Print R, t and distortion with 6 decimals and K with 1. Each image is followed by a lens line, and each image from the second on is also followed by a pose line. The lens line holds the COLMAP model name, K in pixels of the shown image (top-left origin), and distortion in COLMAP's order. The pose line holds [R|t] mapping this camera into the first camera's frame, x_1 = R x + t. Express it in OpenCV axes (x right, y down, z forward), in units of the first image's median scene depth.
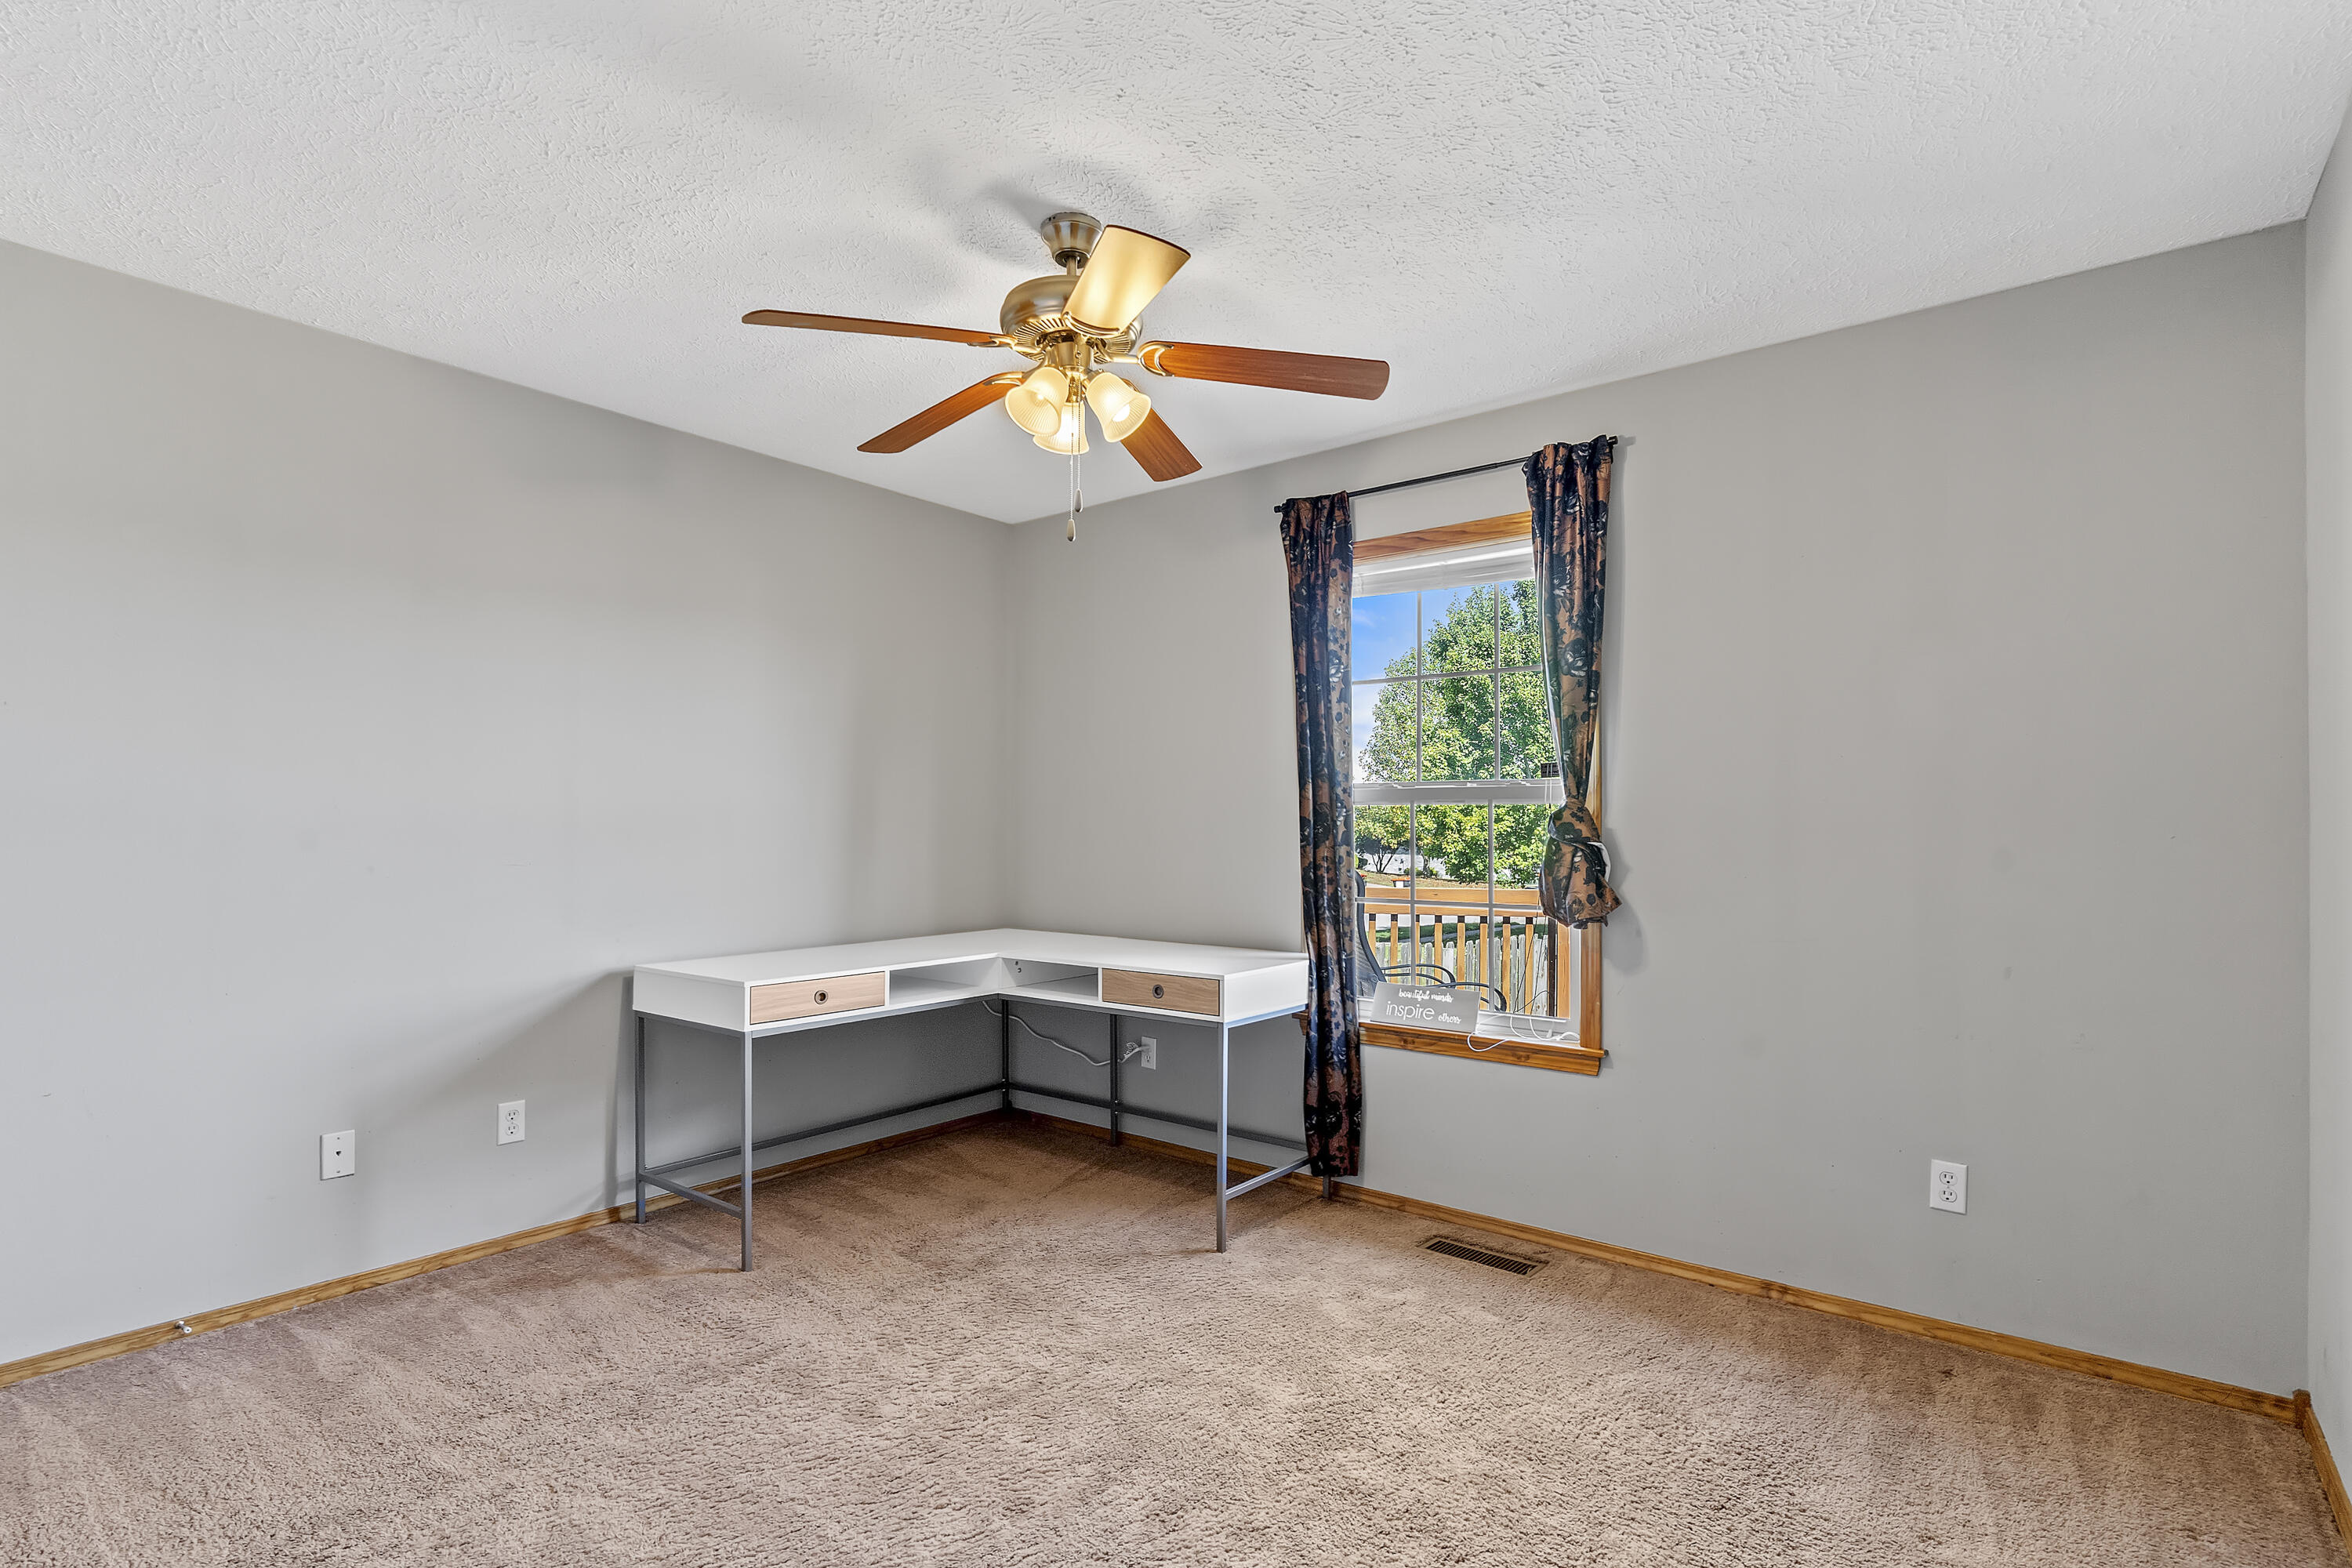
lens RADIAL K [[1145.6, 0, 1182.3], [0, 1145.6, 797.6], [0, 0, 1]] dist [-0.003480, -0.002072]
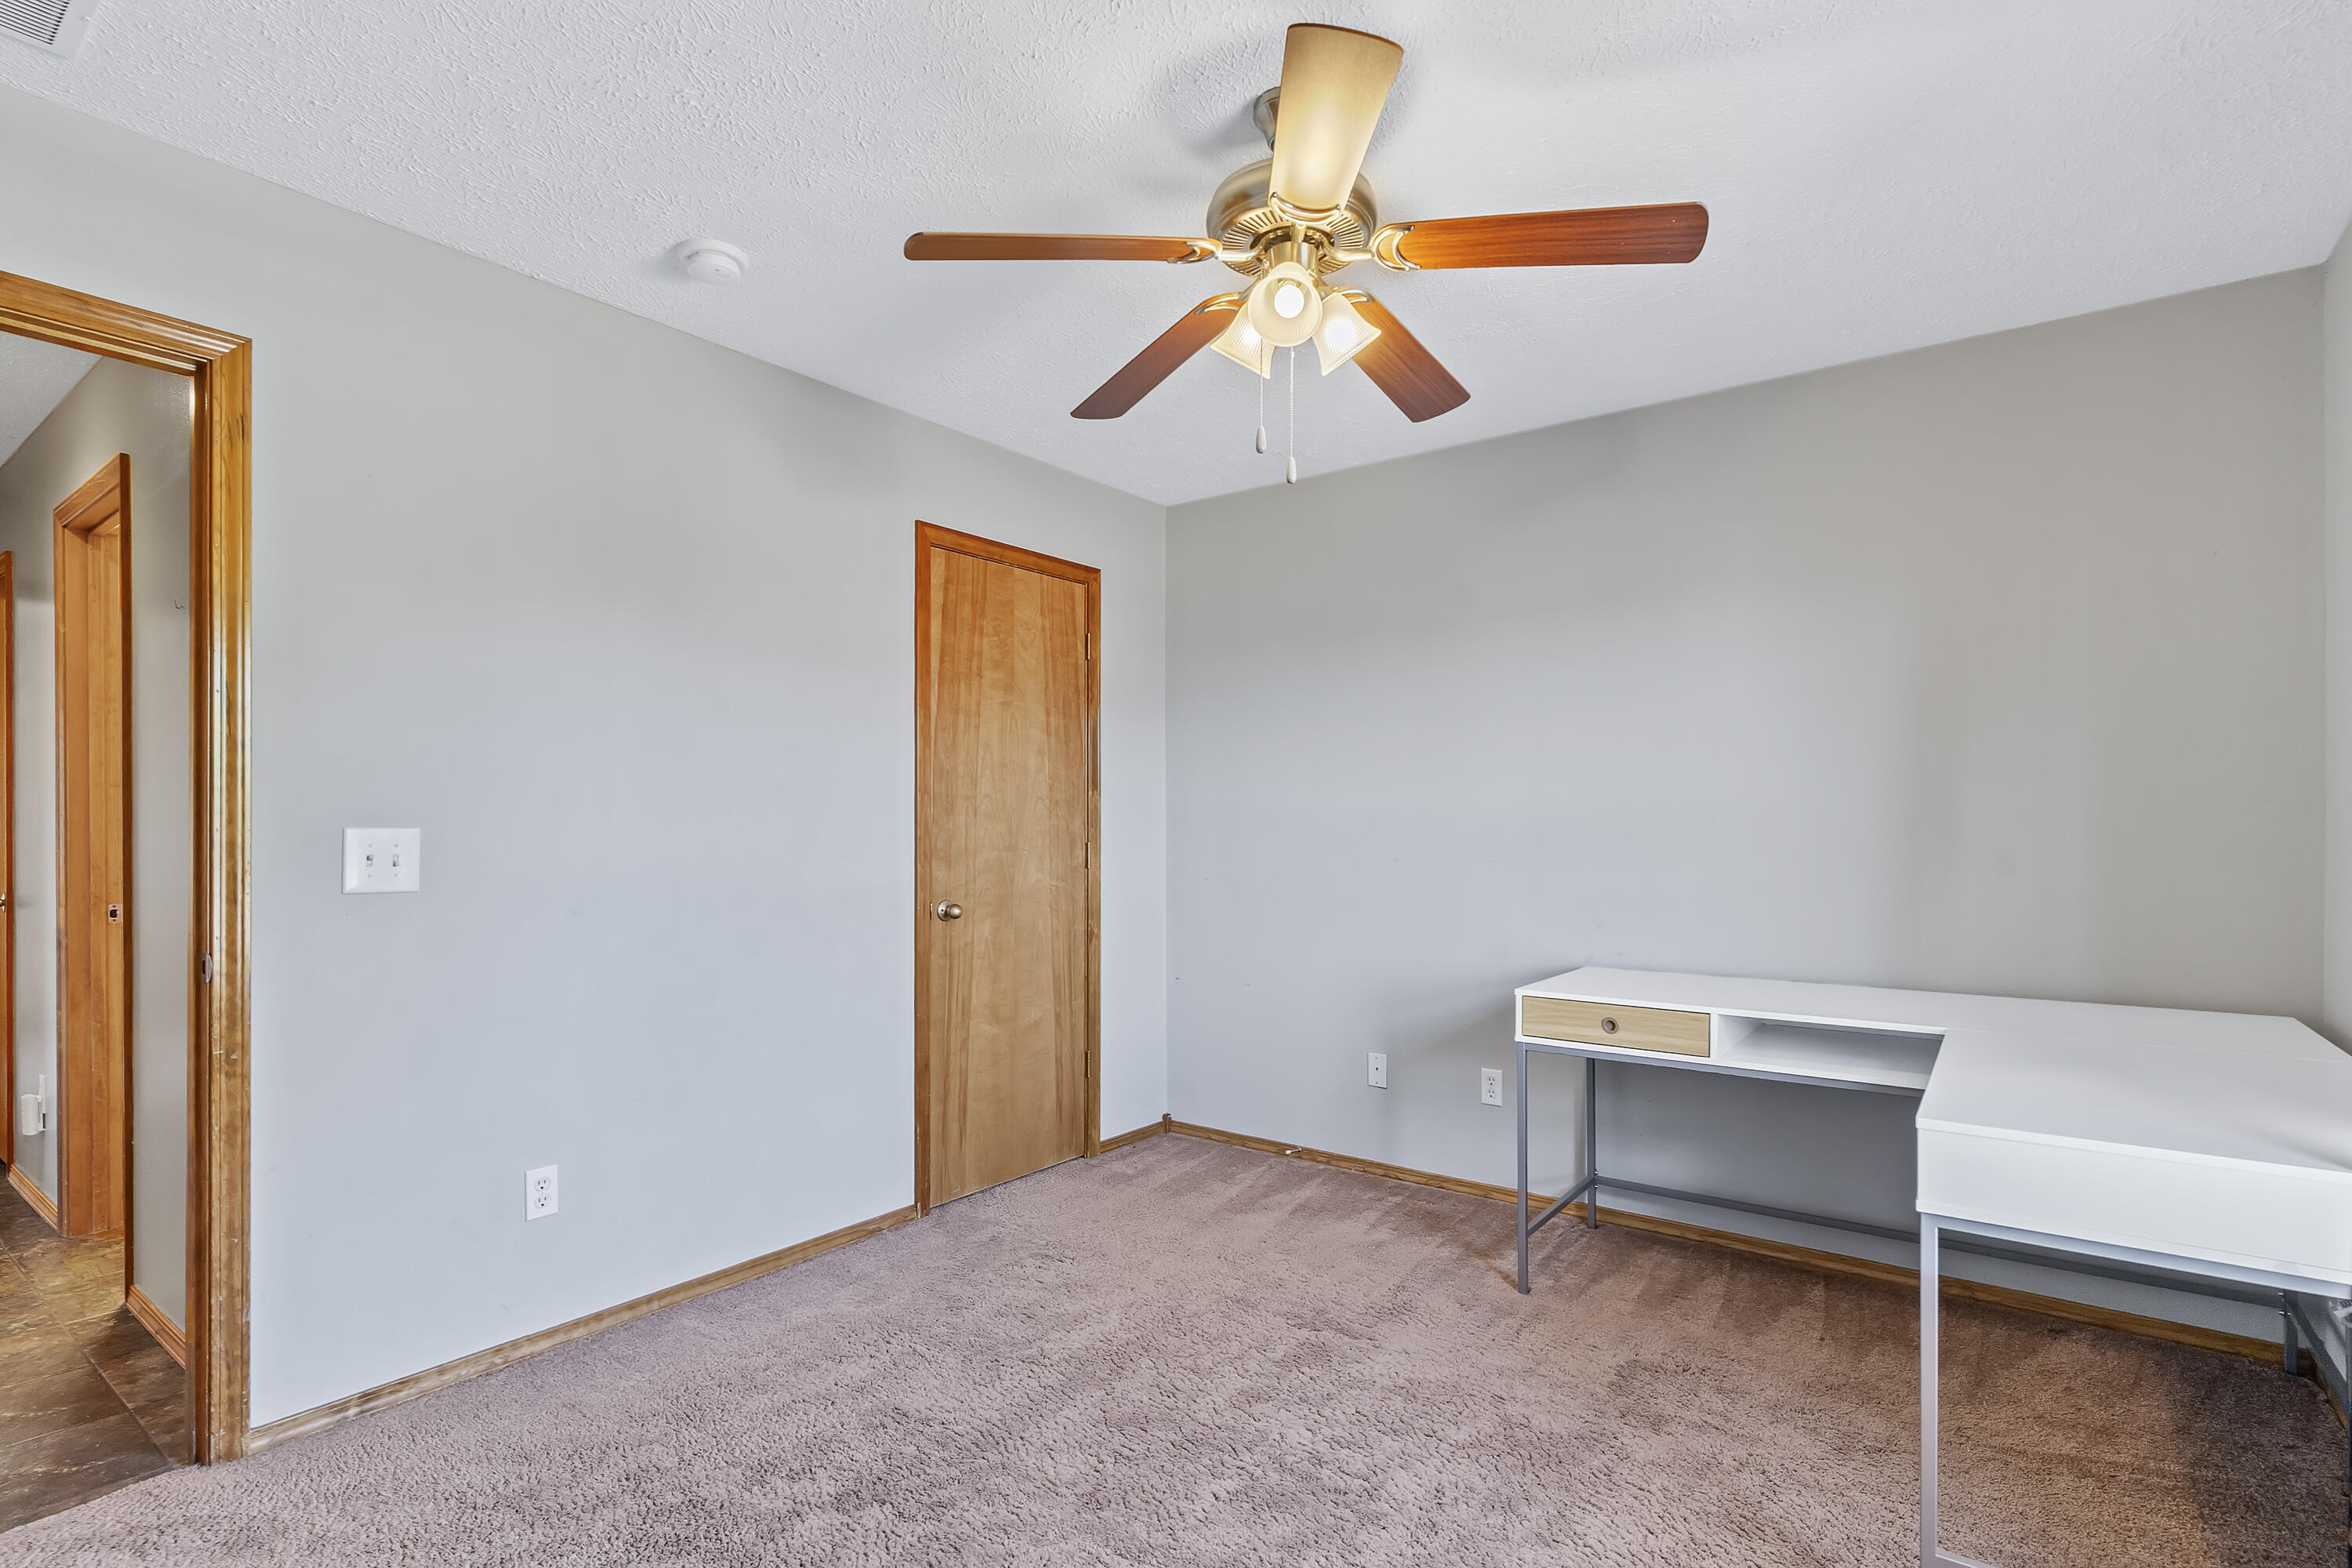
lens RADIAL K [[1145.6, 0, 1180.3], [0, 1145.6, 801.3], [0, 0, 1]] dist [-0.003480, -0.002072]
pose [[0.025206, -0.018510, -0.999511, 0.585318], [0.019438, 0.999649, -0.018022, 0.014876], [0.999493, -0.018974, 0.025557, 0.707810]]
